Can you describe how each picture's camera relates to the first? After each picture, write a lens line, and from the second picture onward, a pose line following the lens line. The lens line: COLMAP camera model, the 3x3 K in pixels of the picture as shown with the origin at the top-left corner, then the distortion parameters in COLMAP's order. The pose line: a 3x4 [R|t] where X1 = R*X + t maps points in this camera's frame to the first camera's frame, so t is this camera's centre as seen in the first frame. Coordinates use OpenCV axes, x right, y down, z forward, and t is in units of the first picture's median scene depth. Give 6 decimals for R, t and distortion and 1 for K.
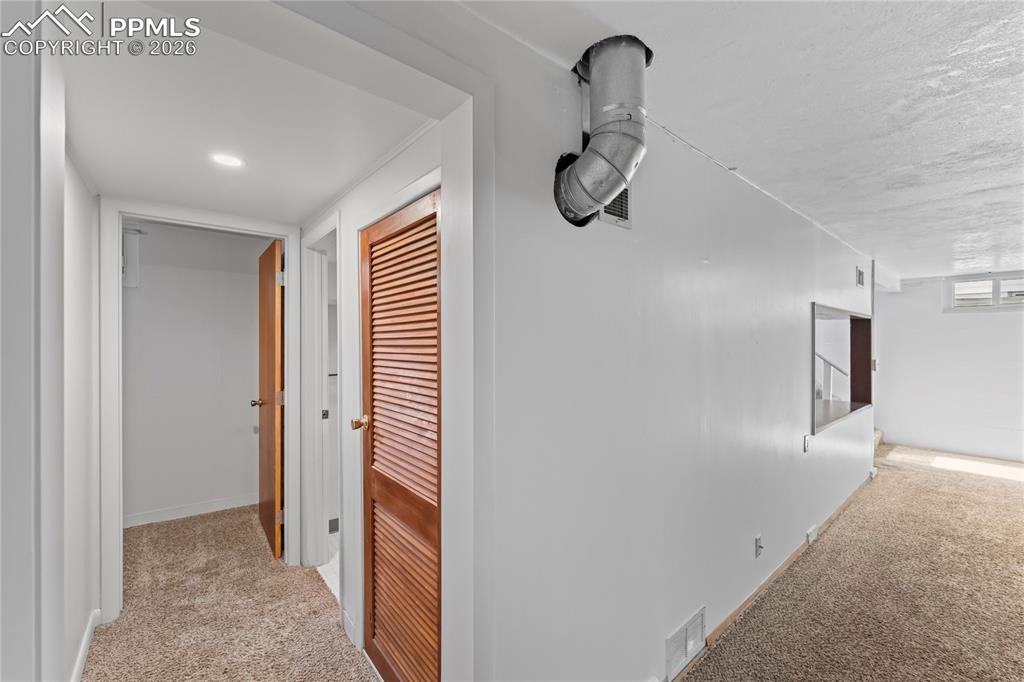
lens RADIAL K [[415.6, 0, 516.7], [0, 415.6, 339.9], [0, 0, 1]] dist [-0.003970, -0.000097]
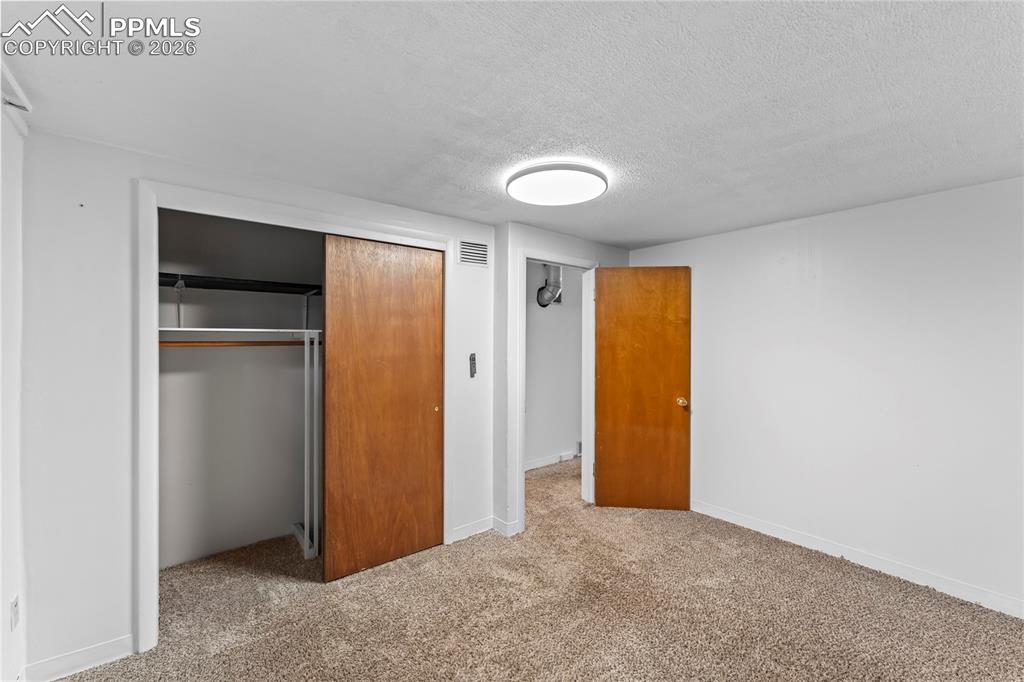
lens RADIAL K [[415.6, 0, 512.1], [0, 415.6, 340.3], [0, 0, 1]] dist [-0.003970, -0.000097]
pose [[0.998431, 0.011757, -0.054755, 0.042853], [-0.011747, 0.999931, 0.000501, 0.001092], [0.054757, 0.000143, 0.998500, -1.460043]]
